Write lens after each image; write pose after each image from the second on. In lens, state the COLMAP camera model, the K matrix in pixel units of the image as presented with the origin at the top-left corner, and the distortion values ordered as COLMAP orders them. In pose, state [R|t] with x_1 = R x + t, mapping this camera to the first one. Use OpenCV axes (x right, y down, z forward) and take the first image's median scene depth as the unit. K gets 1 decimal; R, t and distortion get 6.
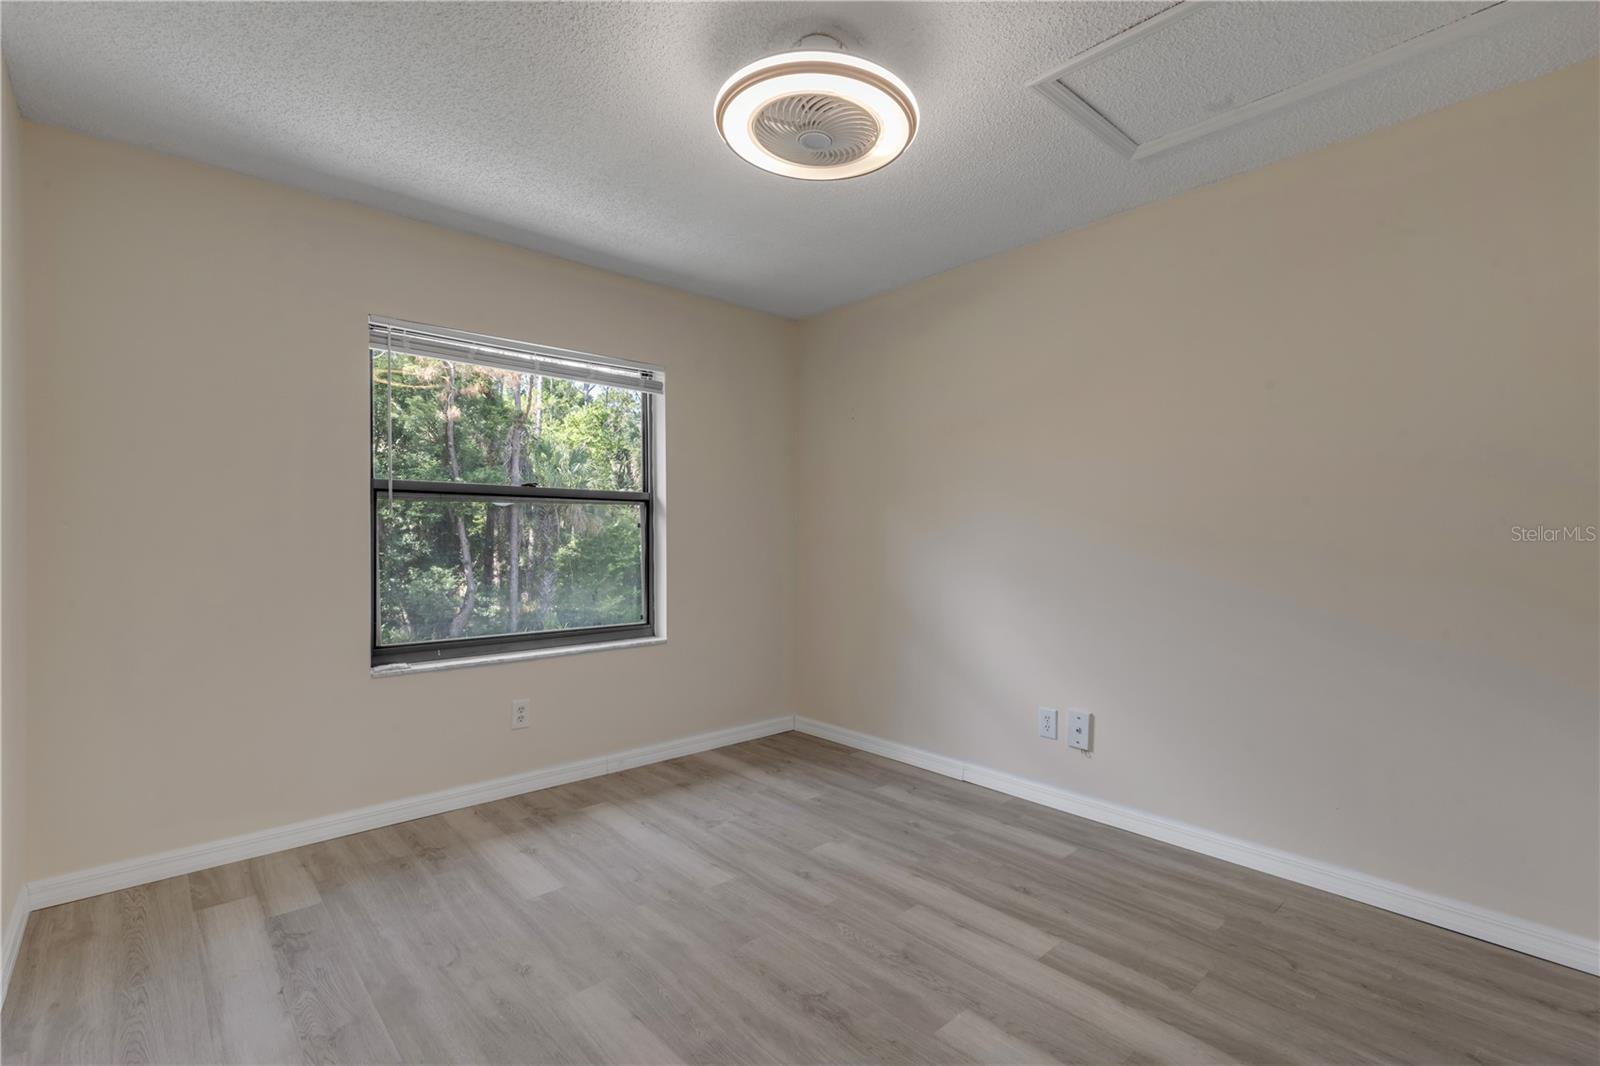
lens RADIAL K [[717.5, 0, 794.1], [0, 717.5, 548.2], [0, 0, 1]] dist [0.001402, -0.000257]
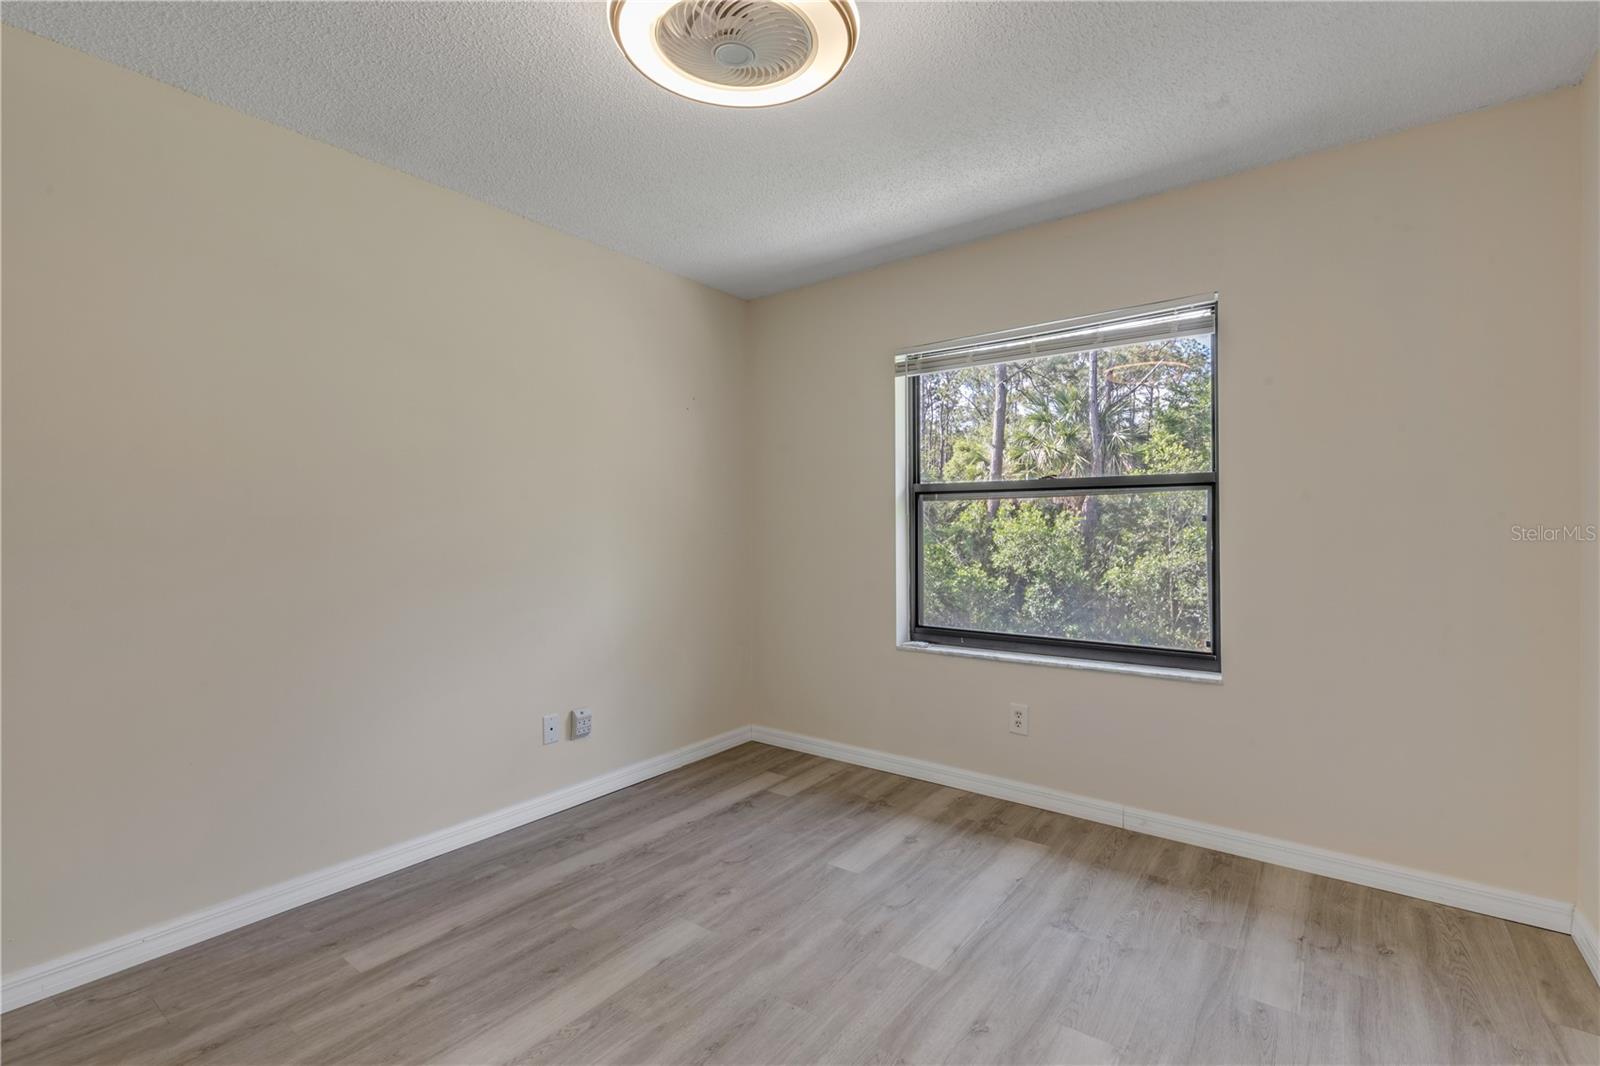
lens RADIAL K [[717.9, 0, 800.0], [0, 717.9, 533.0], [0, 0, 1]] dist [0.002308, -0.000226]
pose [[0.198697, 0.006625, -0.980039, 0.567504], [-0.017056, 0.999849, 0.003301, -0.015714], [0.979913, 0.016059, 0.198780, 0.599886]]
